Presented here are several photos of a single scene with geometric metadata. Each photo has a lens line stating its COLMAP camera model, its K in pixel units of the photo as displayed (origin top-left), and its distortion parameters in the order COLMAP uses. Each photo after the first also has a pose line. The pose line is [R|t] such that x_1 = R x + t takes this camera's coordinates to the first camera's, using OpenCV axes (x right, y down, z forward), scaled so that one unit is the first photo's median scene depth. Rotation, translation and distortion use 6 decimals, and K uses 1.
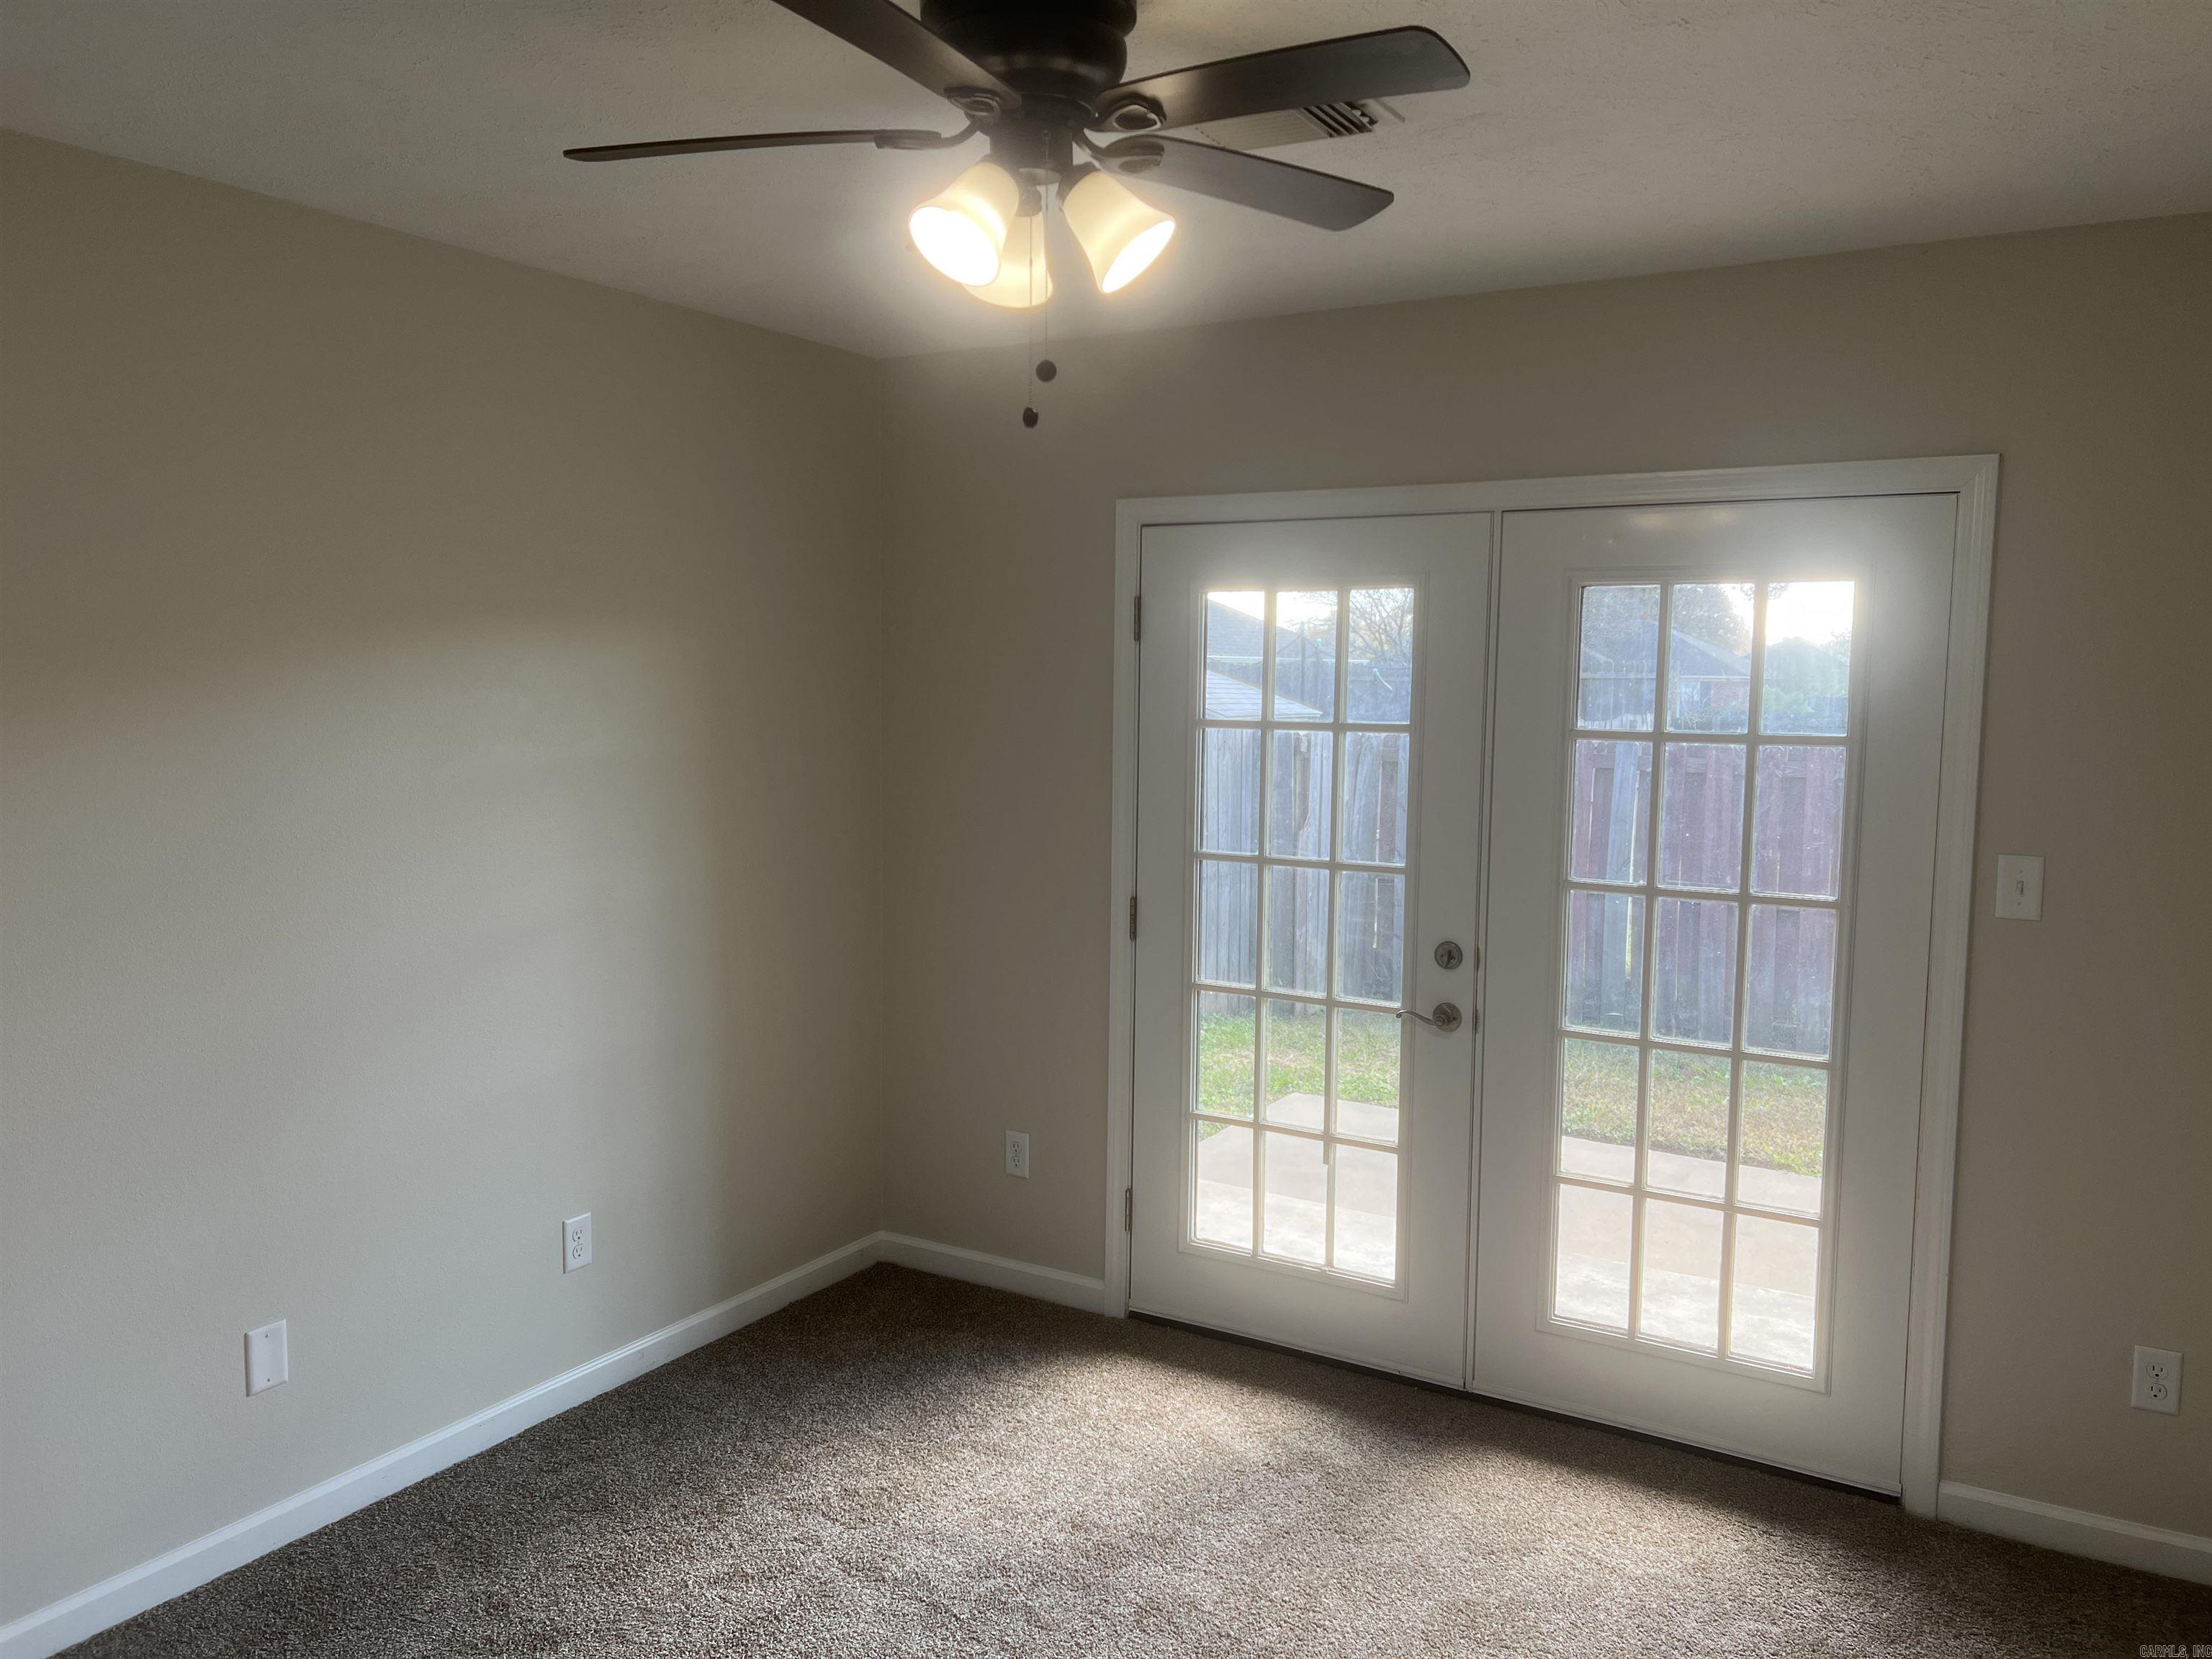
lens RADIAL K [[1761.5, 0, 1202.2], [0, 1761.5, 837.4], [0, 0, 1]] dist [0.055797, -0.076714]
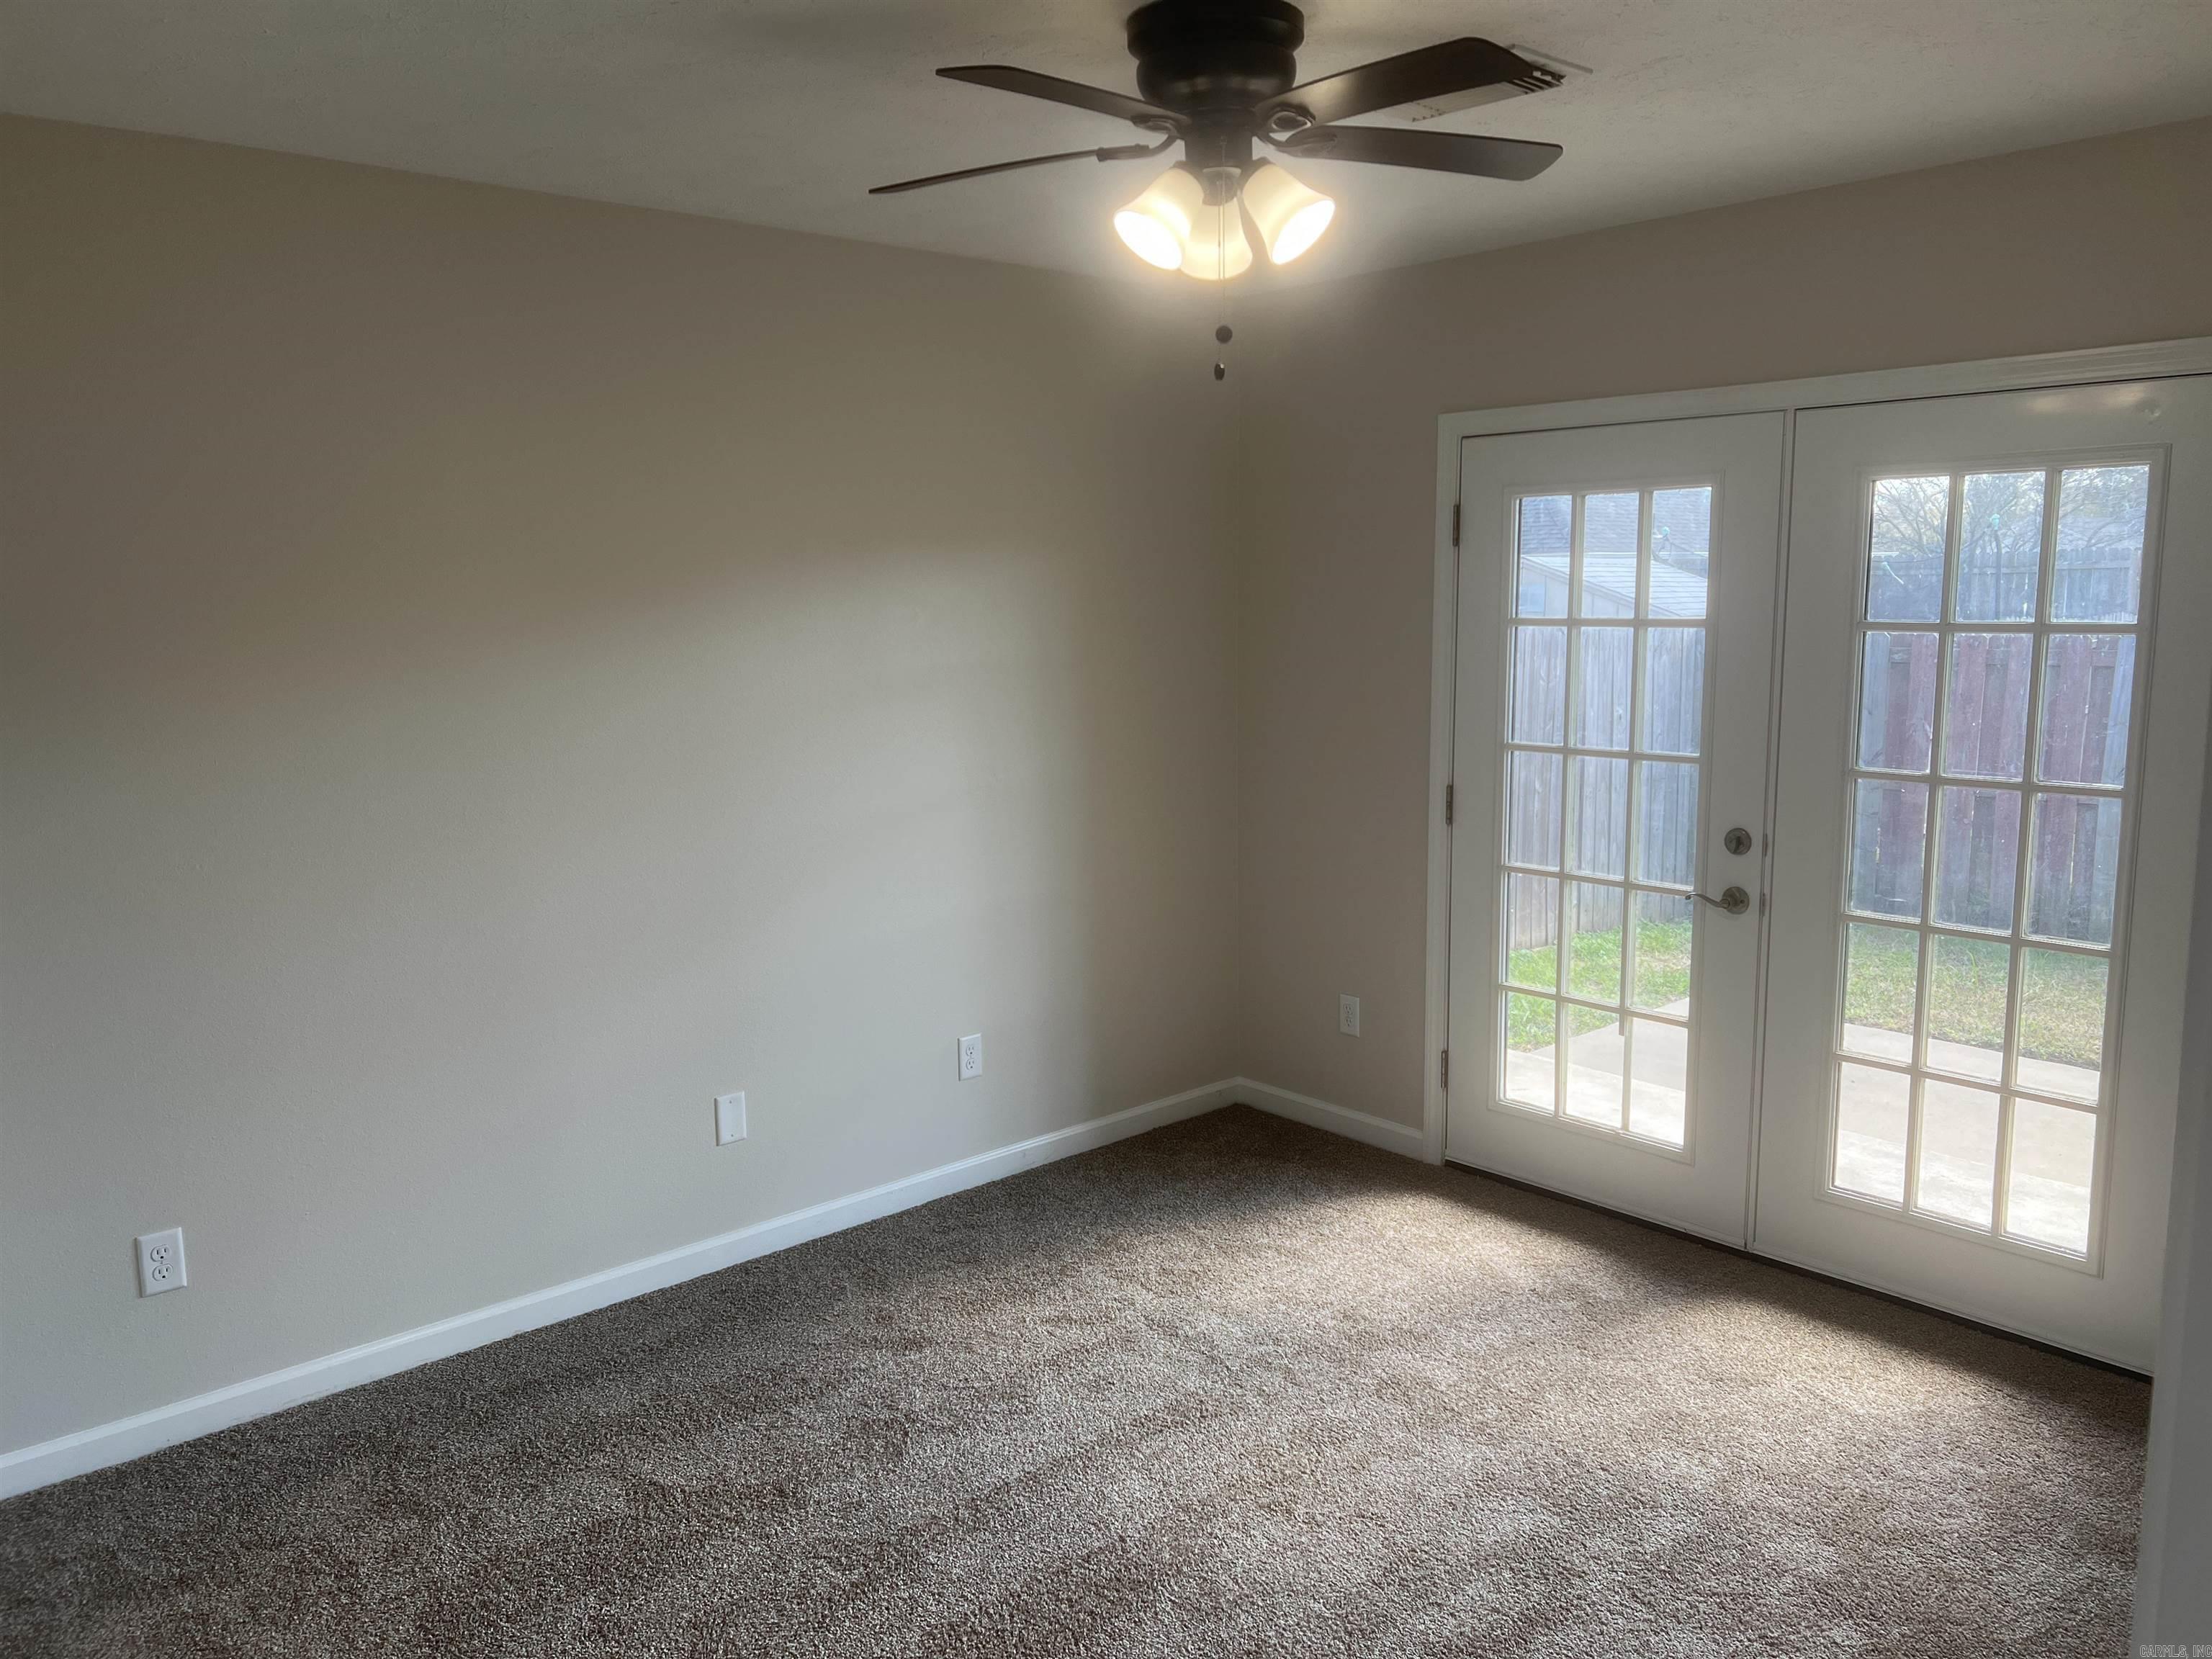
lens RADIAL K [[1658.7, 0, 1079.0], [0, 1658.7, 836.3], [0, 0, 1]] dist [0.040774, -0.051603]
pose [[0.950815, 0.021720, -0.308996, 0.086435], [-0.003646, 0.998254, 0.058950, 0.008054], [0.309737, -0.054924, 0.949235, -0.072081]]
